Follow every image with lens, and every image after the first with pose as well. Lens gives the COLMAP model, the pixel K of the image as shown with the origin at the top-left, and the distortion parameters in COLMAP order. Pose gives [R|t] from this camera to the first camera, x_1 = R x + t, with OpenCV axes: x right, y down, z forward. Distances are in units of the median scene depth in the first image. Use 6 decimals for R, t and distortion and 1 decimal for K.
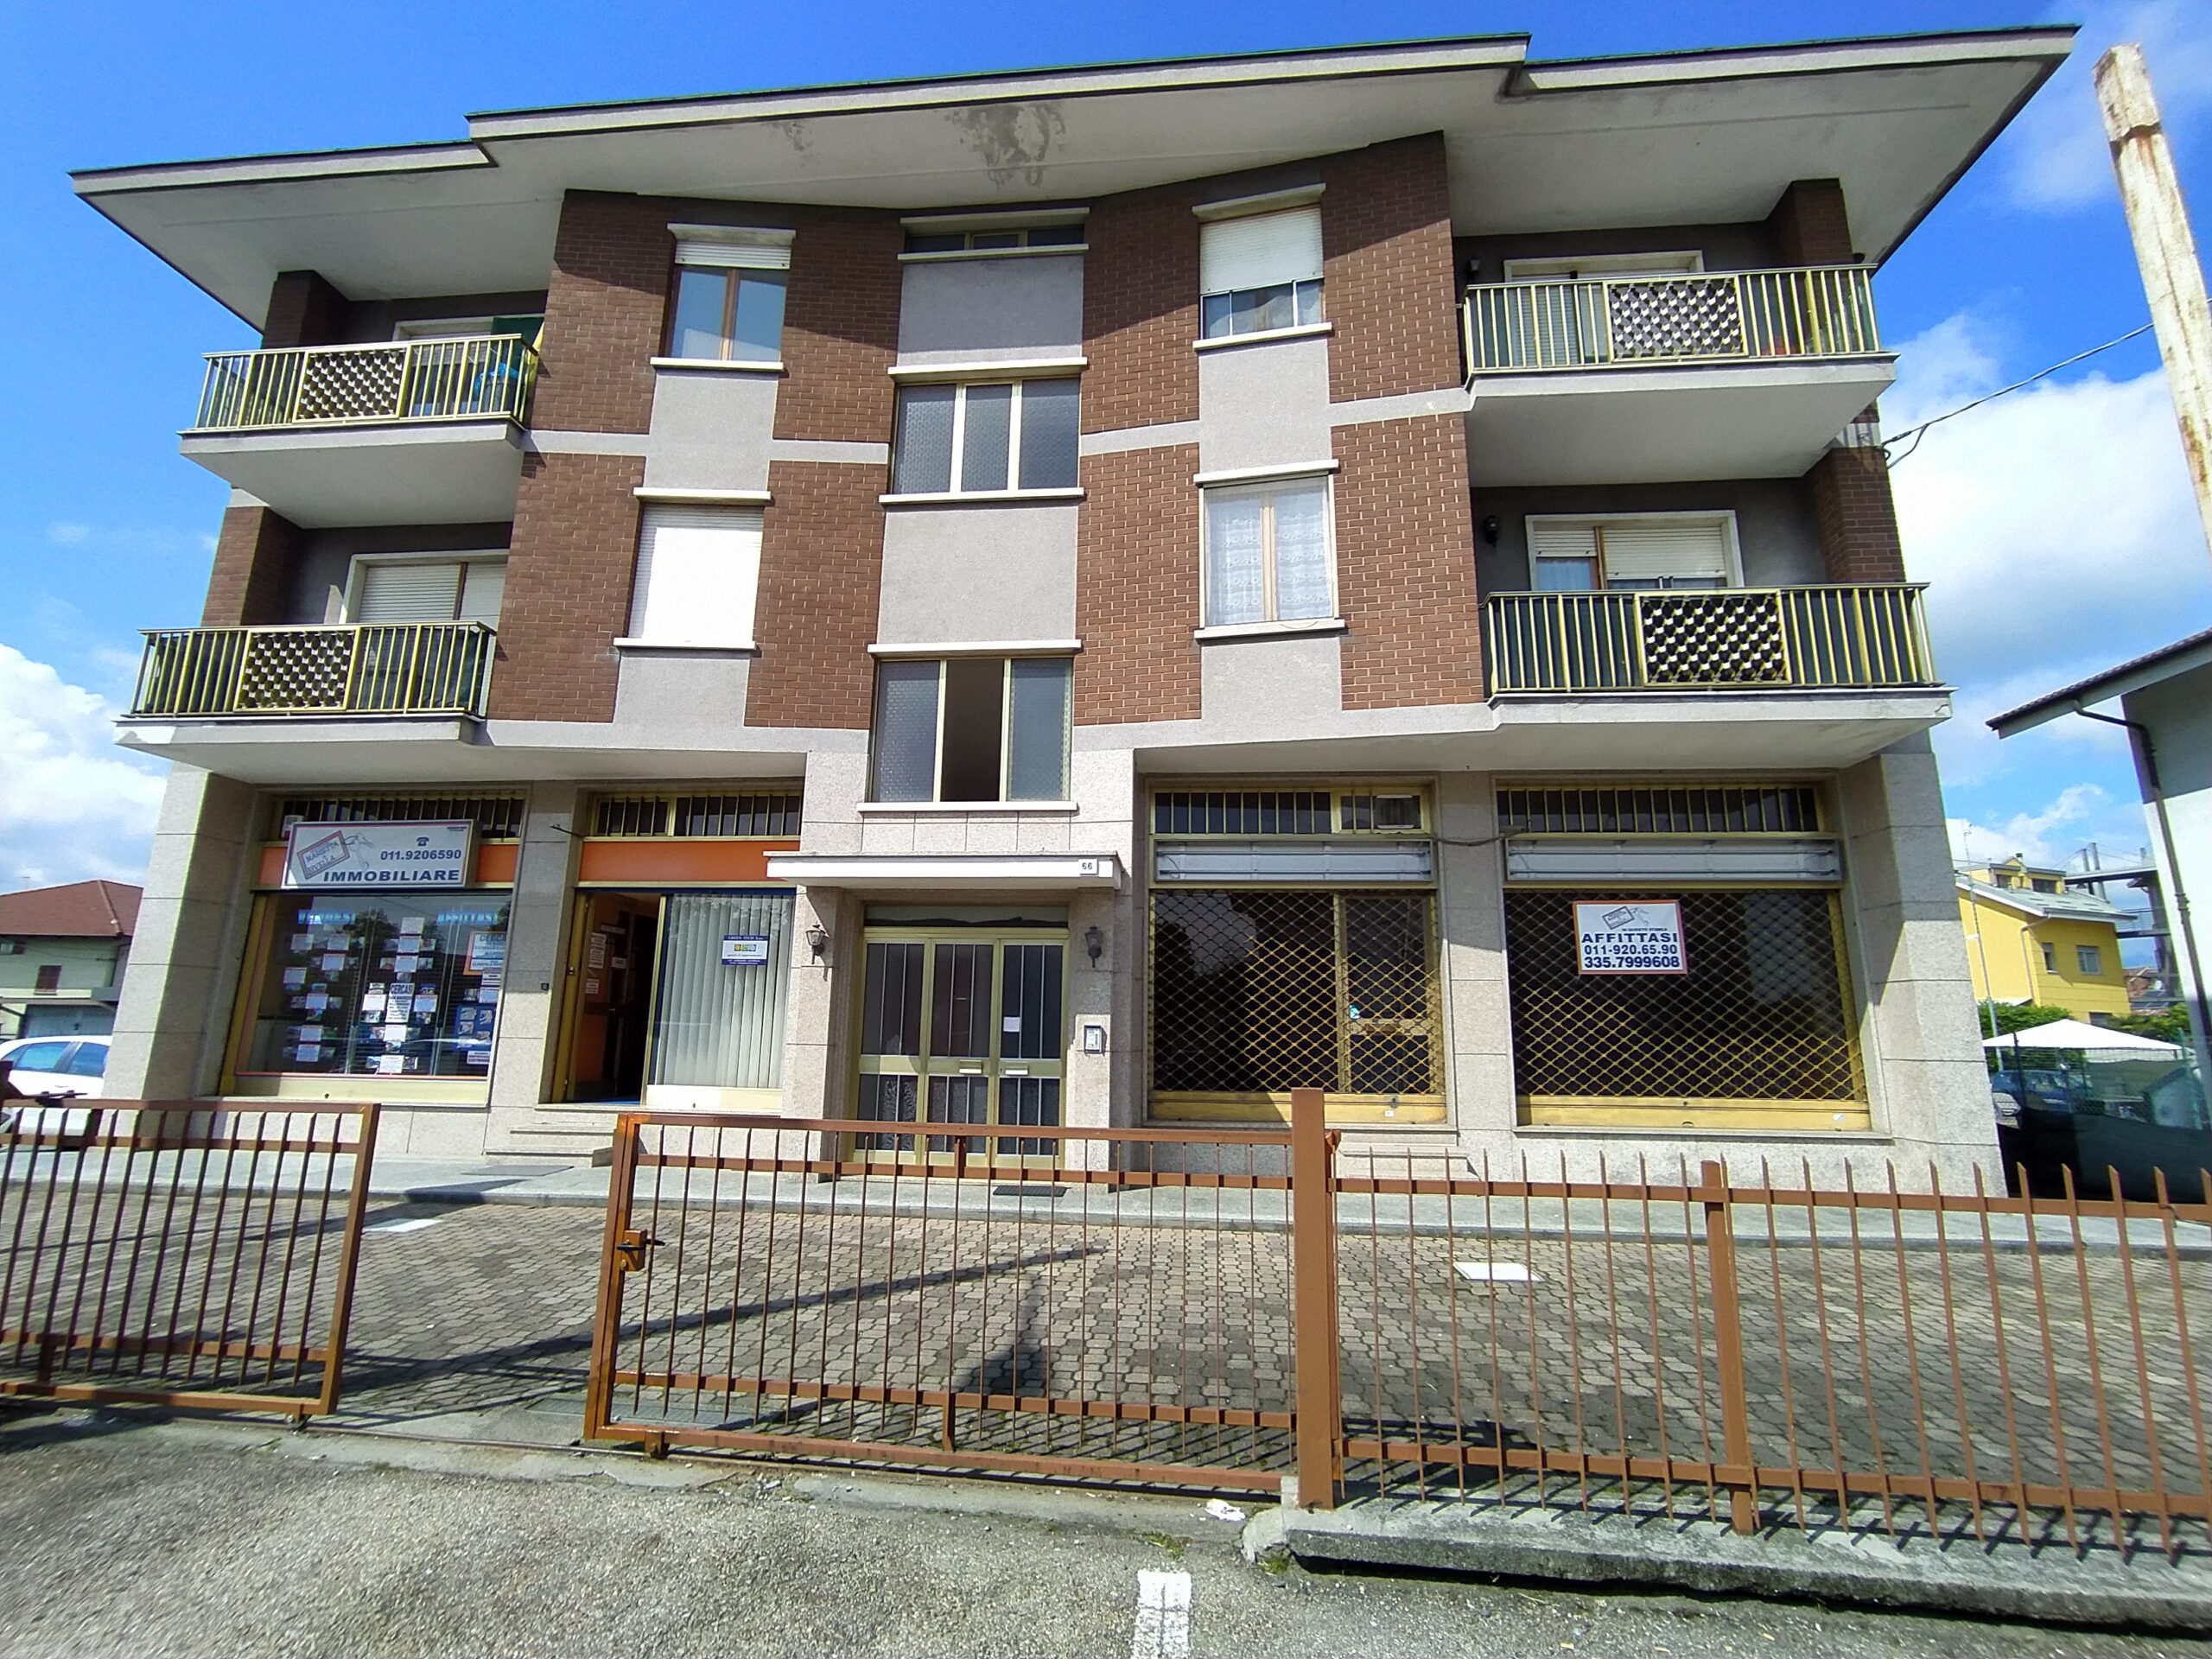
lens RADIAL K [[1001.8, 0, 1106.0], [0, 1001.8, 829.5], [0, 0, 1]] dist [-0.046947, 0.038033]
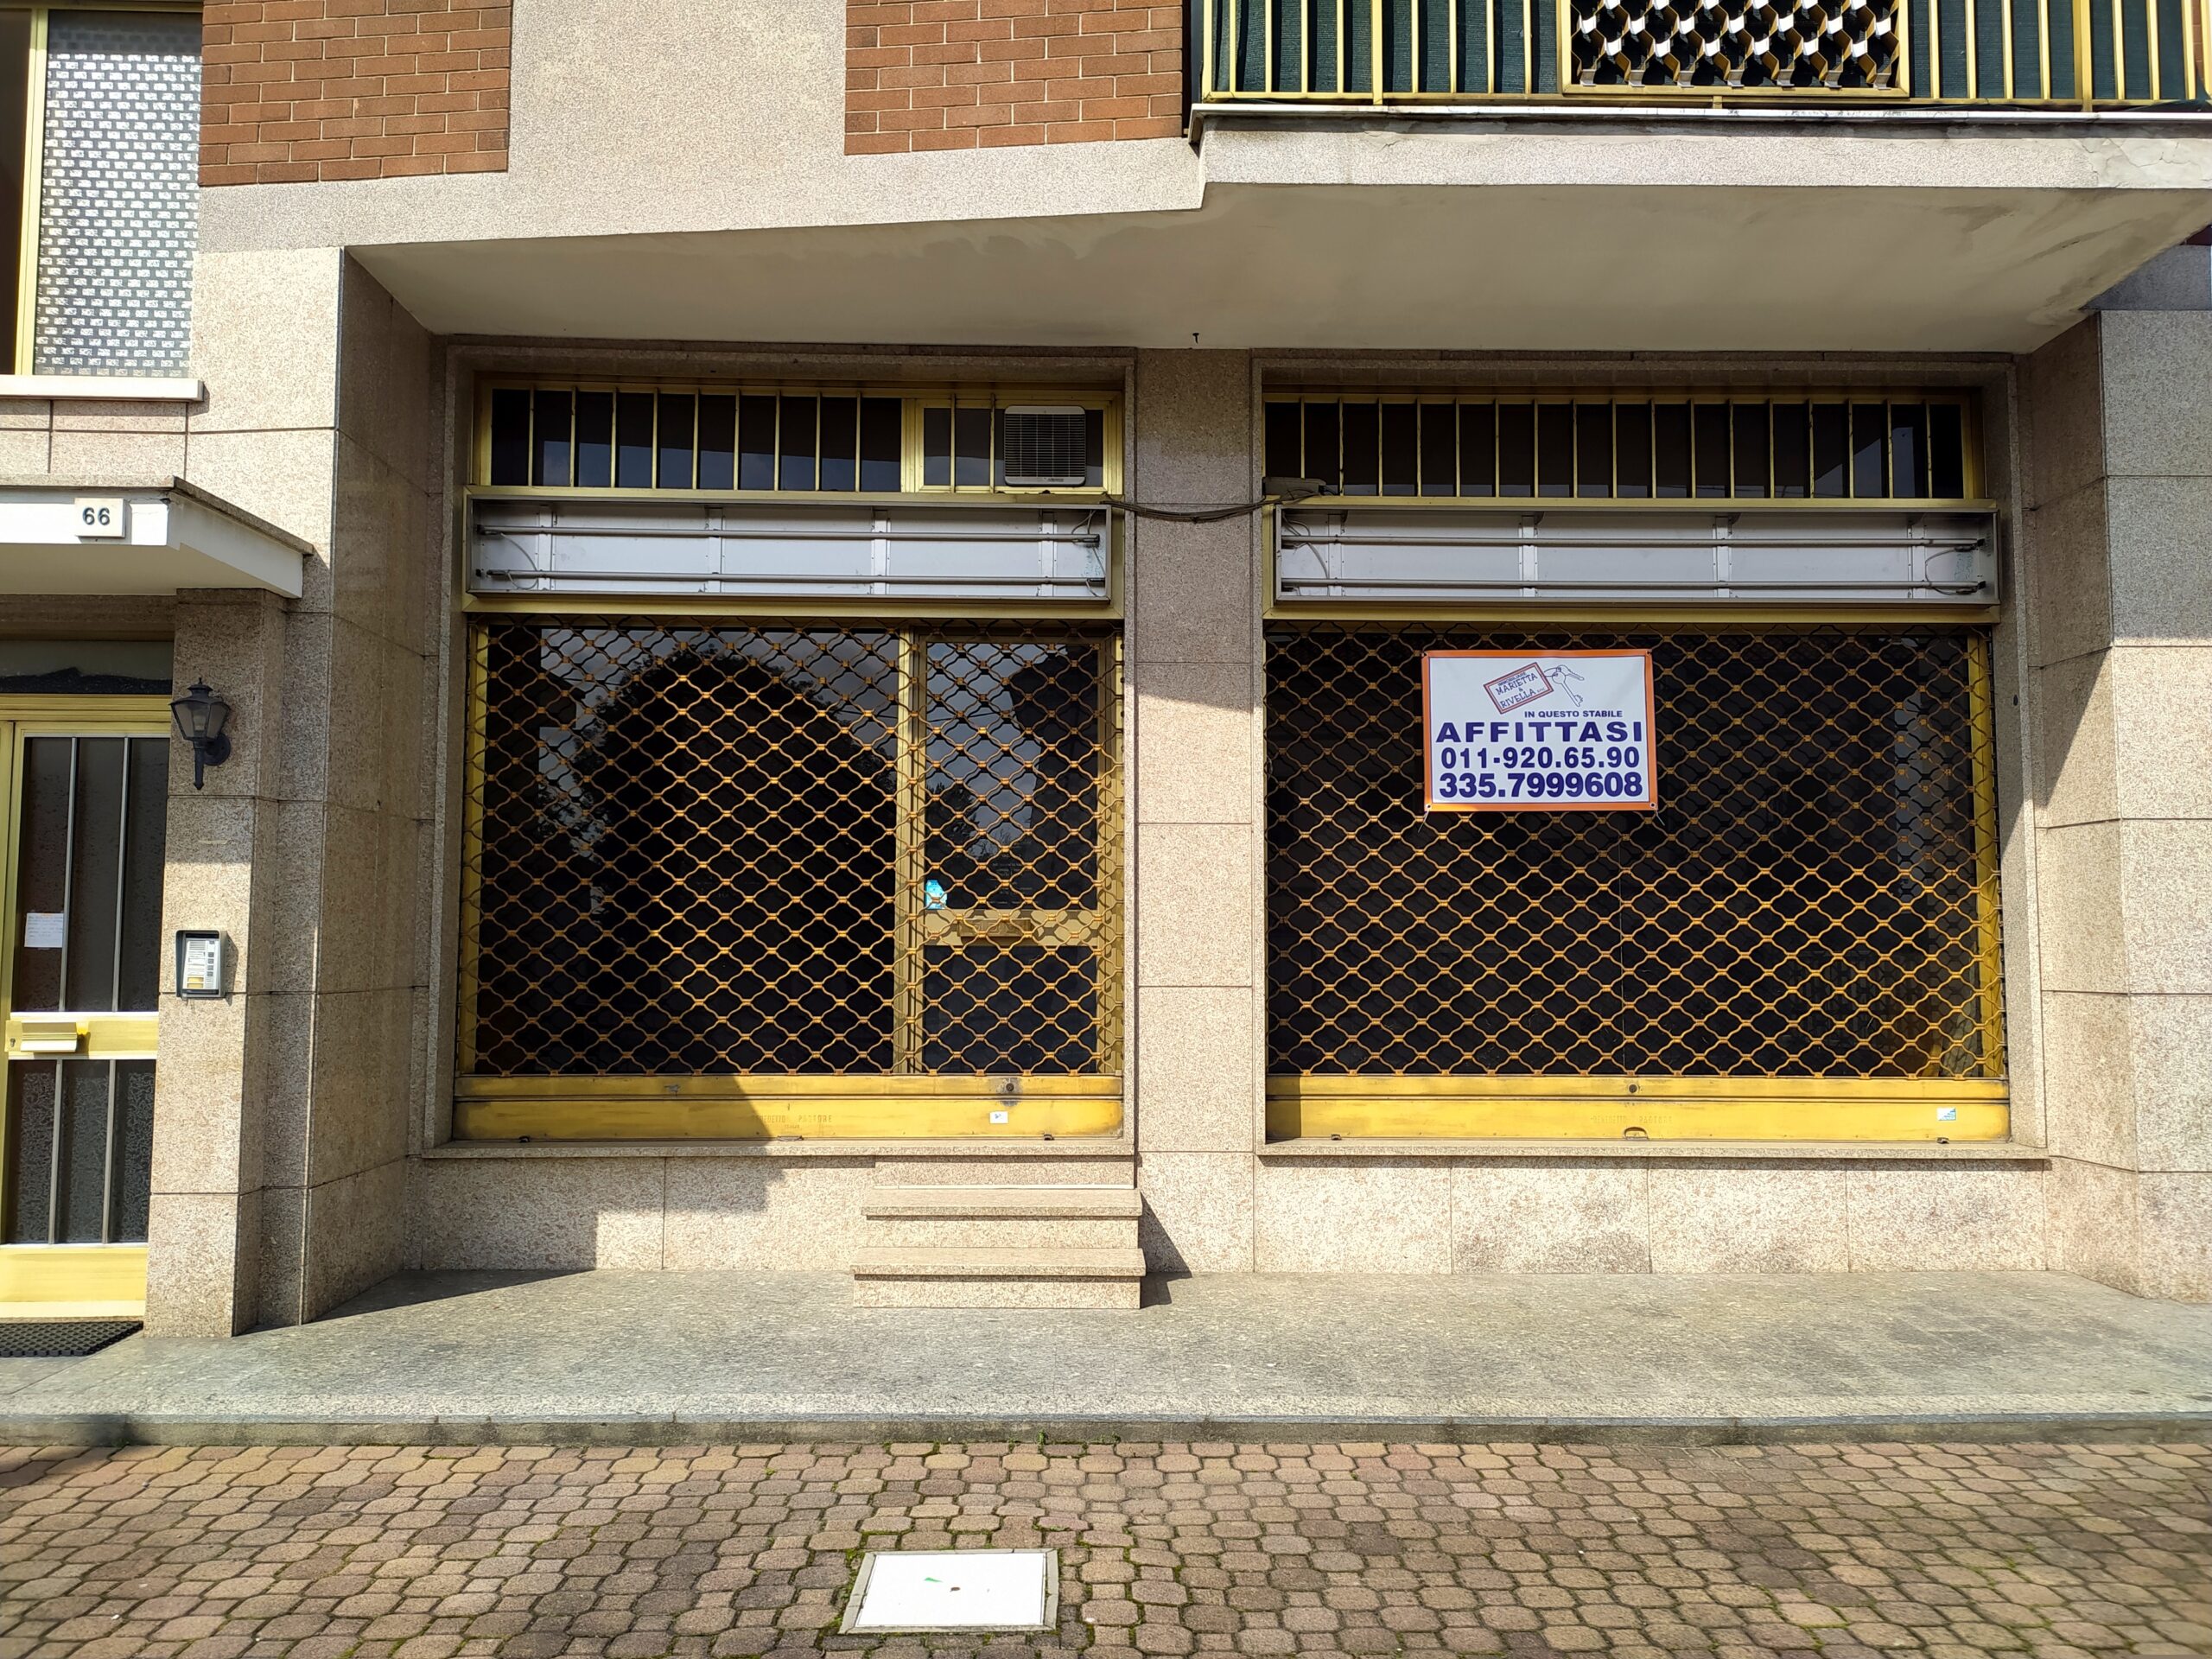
lens RADIAL K [[1613.1, 0, 1106.0], [0, 1613.1, 829.5], [0, 0, 1]] dist [0.066944, -0.091712]
pose [[0.994105, -0.002676, 0.108389, 0.252738], [-0.011762, 0.991134, 0.132347, 0.058336], [-0.107782, -0.132842, 0.985259, 0.288300]]
